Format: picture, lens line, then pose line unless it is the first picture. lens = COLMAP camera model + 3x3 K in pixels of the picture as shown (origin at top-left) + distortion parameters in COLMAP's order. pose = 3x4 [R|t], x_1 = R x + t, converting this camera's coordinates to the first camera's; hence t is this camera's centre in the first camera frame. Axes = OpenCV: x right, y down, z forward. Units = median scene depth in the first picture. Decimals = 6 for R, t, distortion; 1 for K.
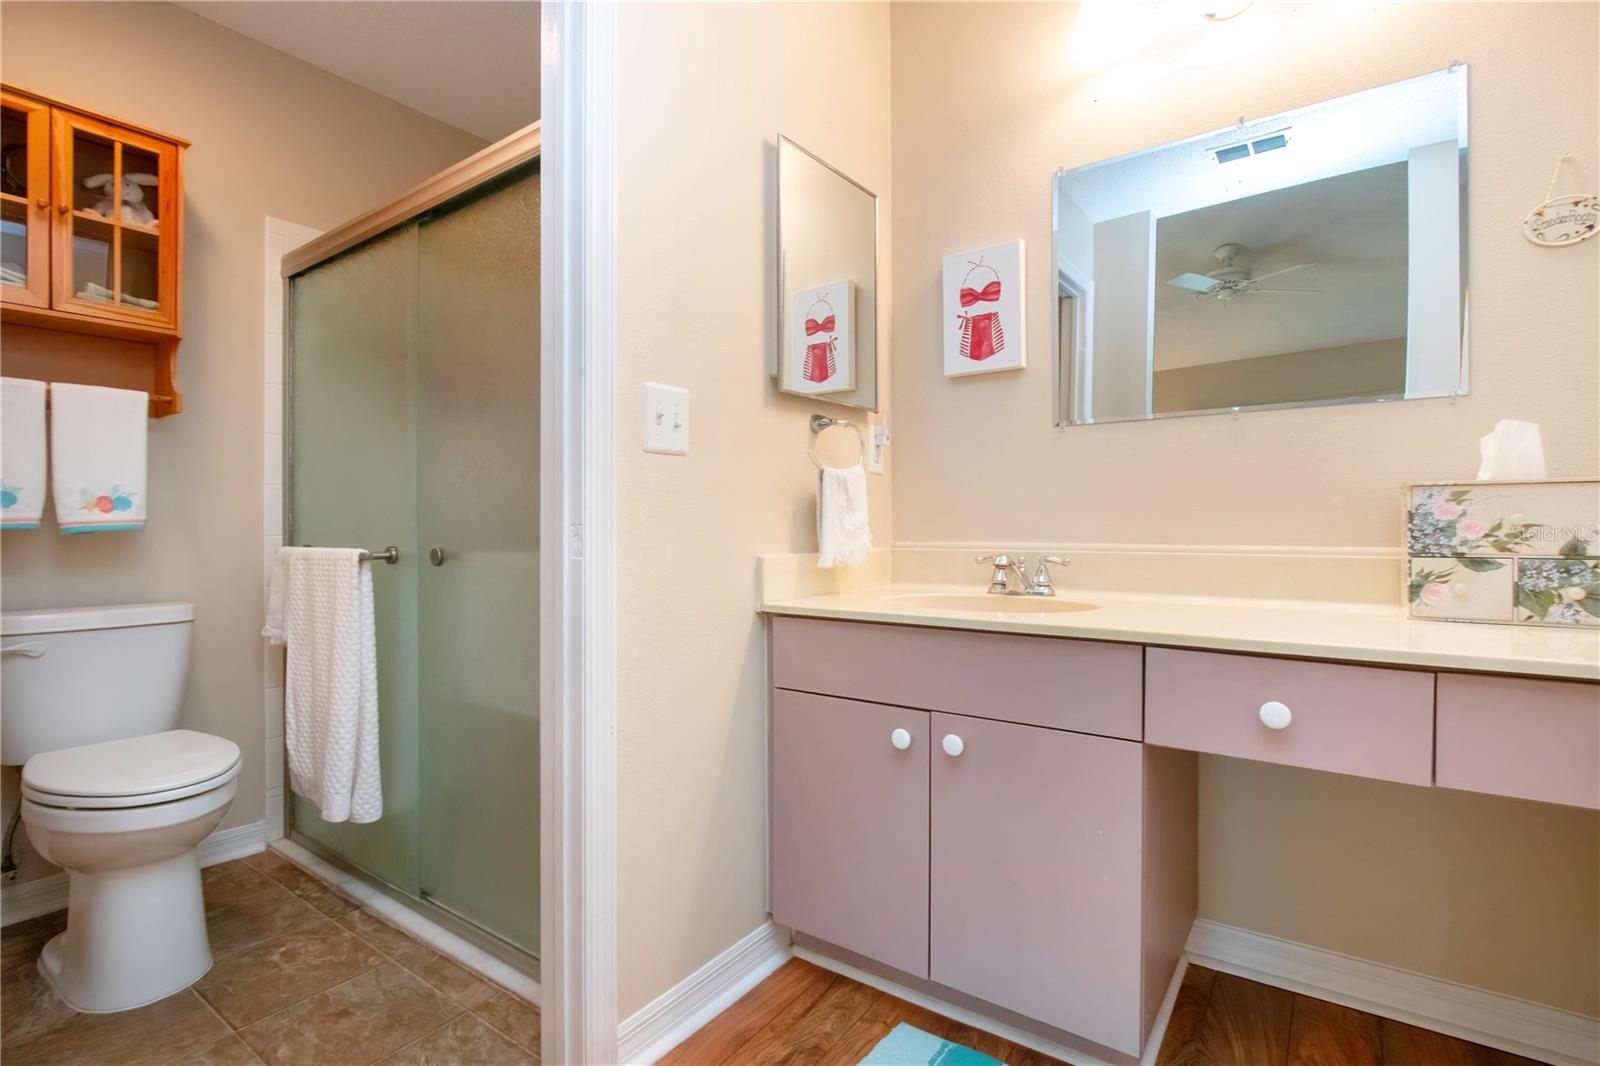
lens RADIAL K [[779.5, 0, 803.6], [0, 779.5, 525.0], [0, 0, 1]] dist [-0.003033, 0.000720]
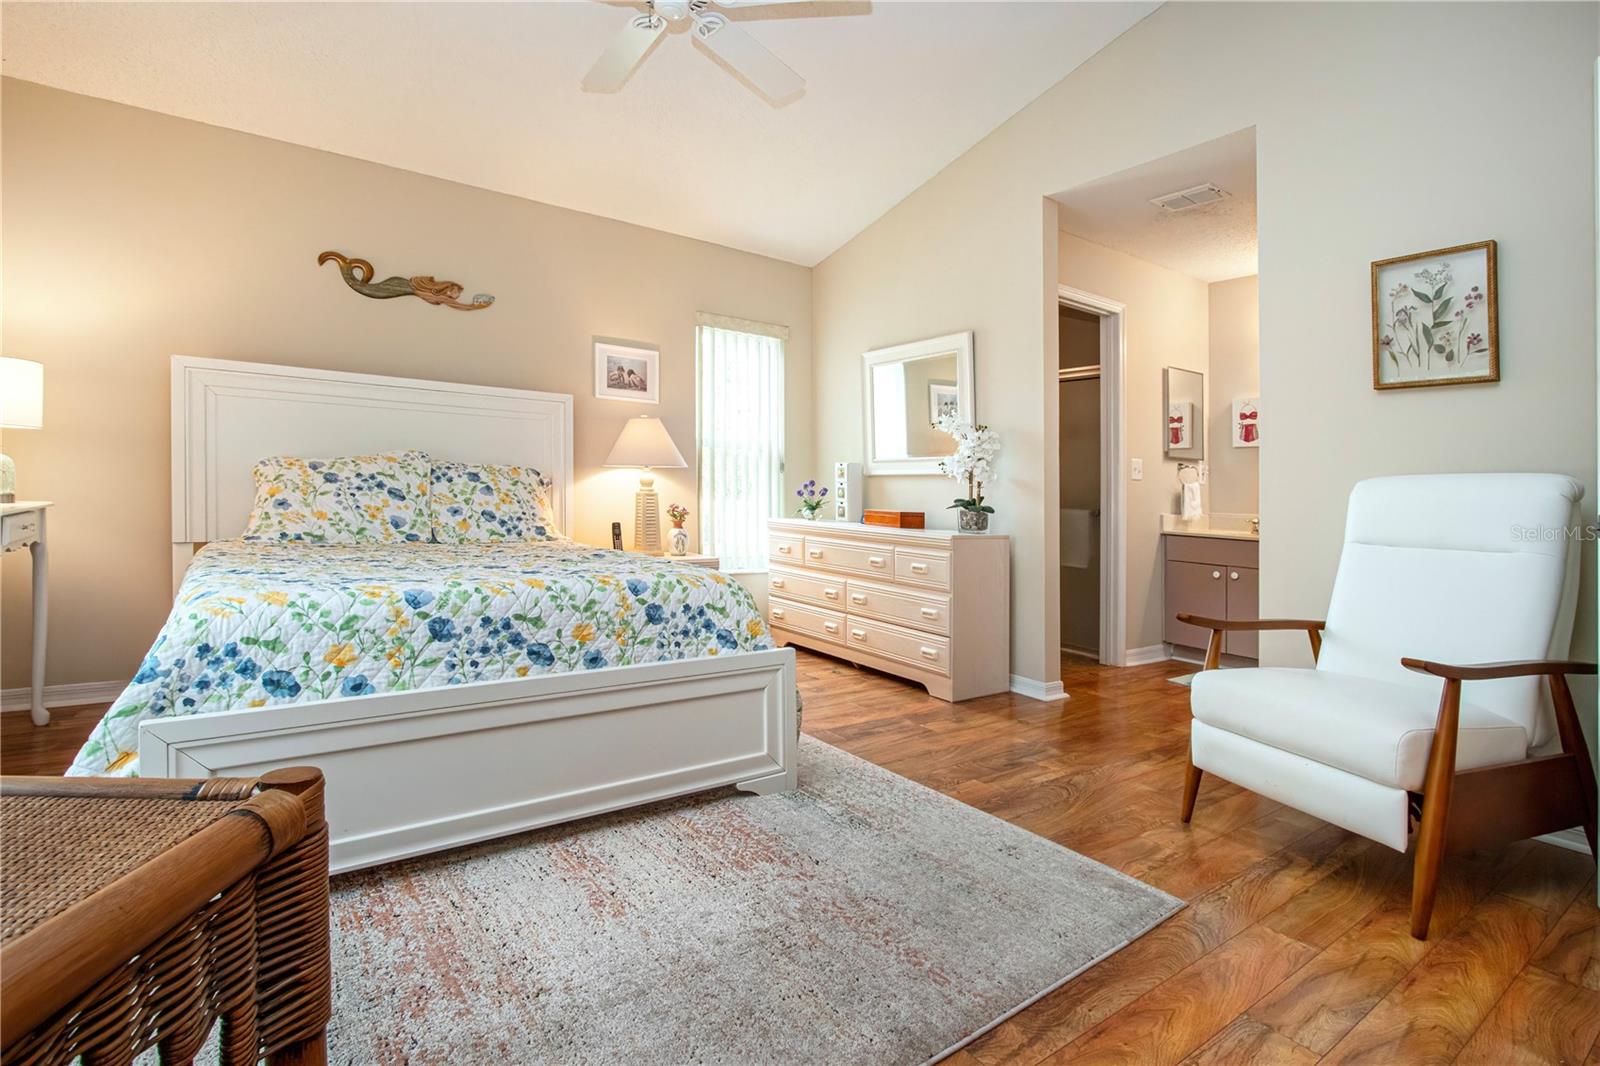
lens RADIAL K [[784.8, 0, 800.2], [0, 784.8, 505.0], [0, 0, 1]] dist [-0.004254, -0.000315]
pose [[0.954500, 0.048327, -0.294269, -0.433466], [-0.045191, 0.998826, 0.017452, 0.013996], [0.294767, -0.003360, 0.955563, -1.956089]]
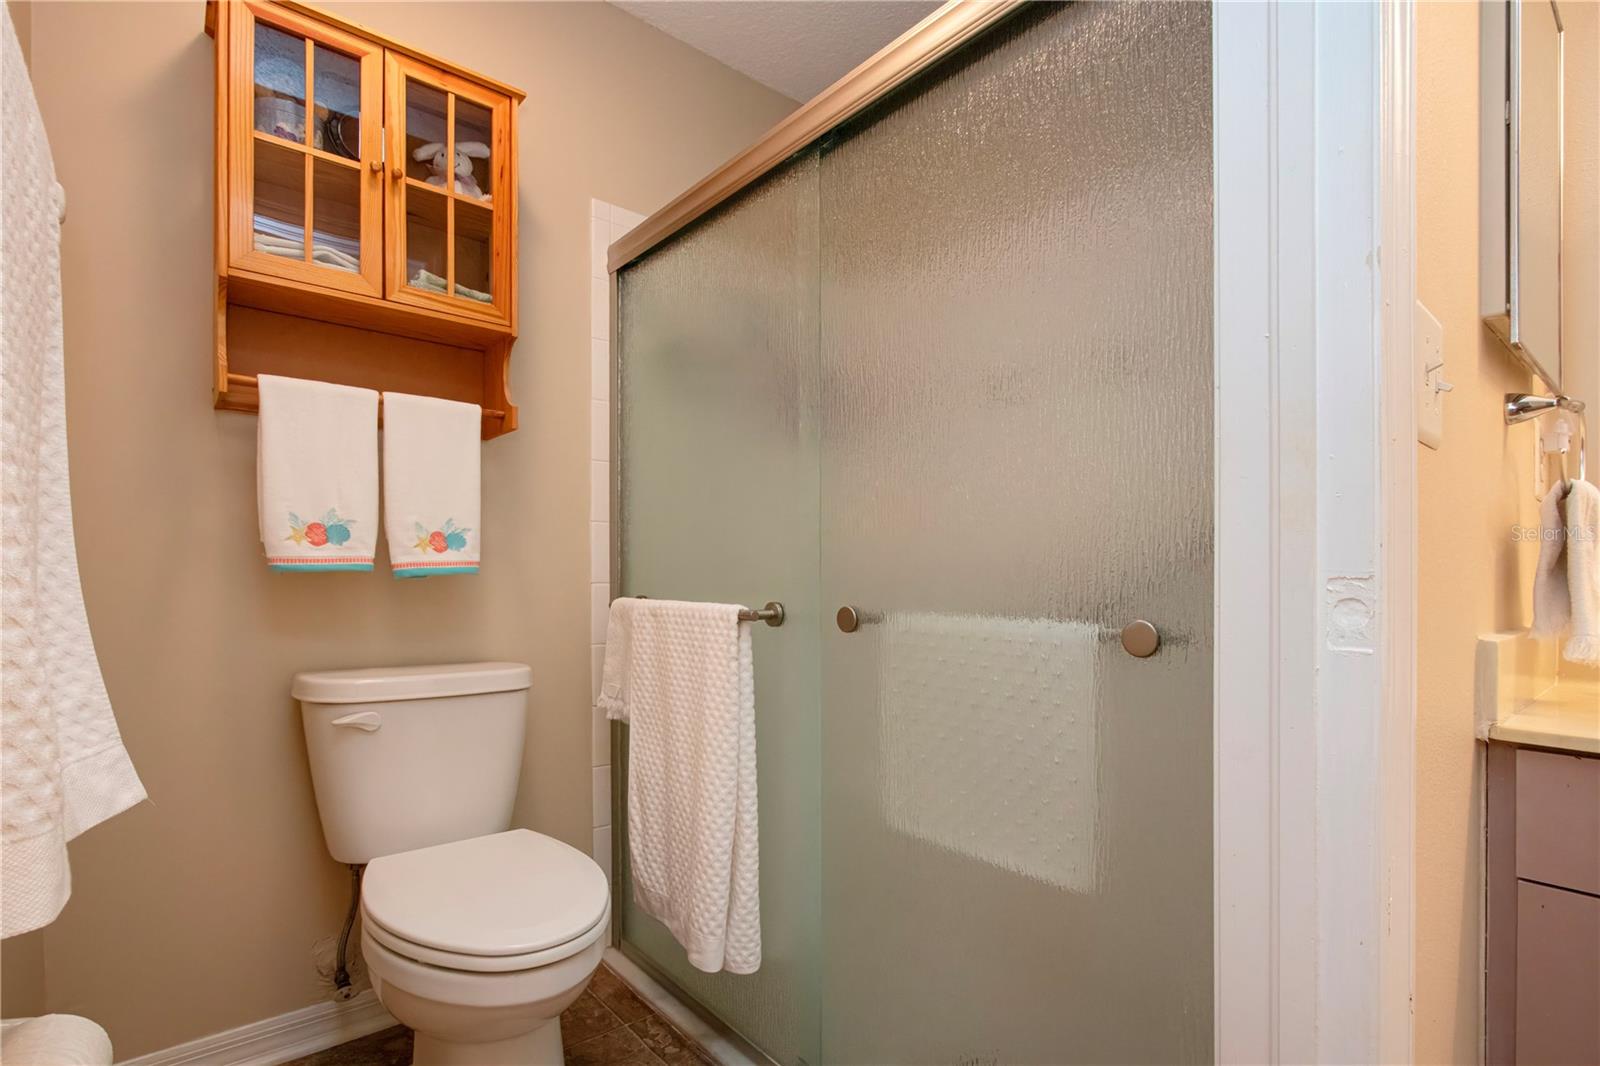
lens RADIAL K [[758.9, 0, 801.5], [0, 758.9, 595.9], [0, 0, 1]] dist [-0.004604, -0.000305]
pose [[0.973368, 0.021405, -0.228245, -0.353421], [-0.015472, 0.999495, 0.027751, 0.001656], [0.228724, -0.023481, 0.973208, 0.320868]]
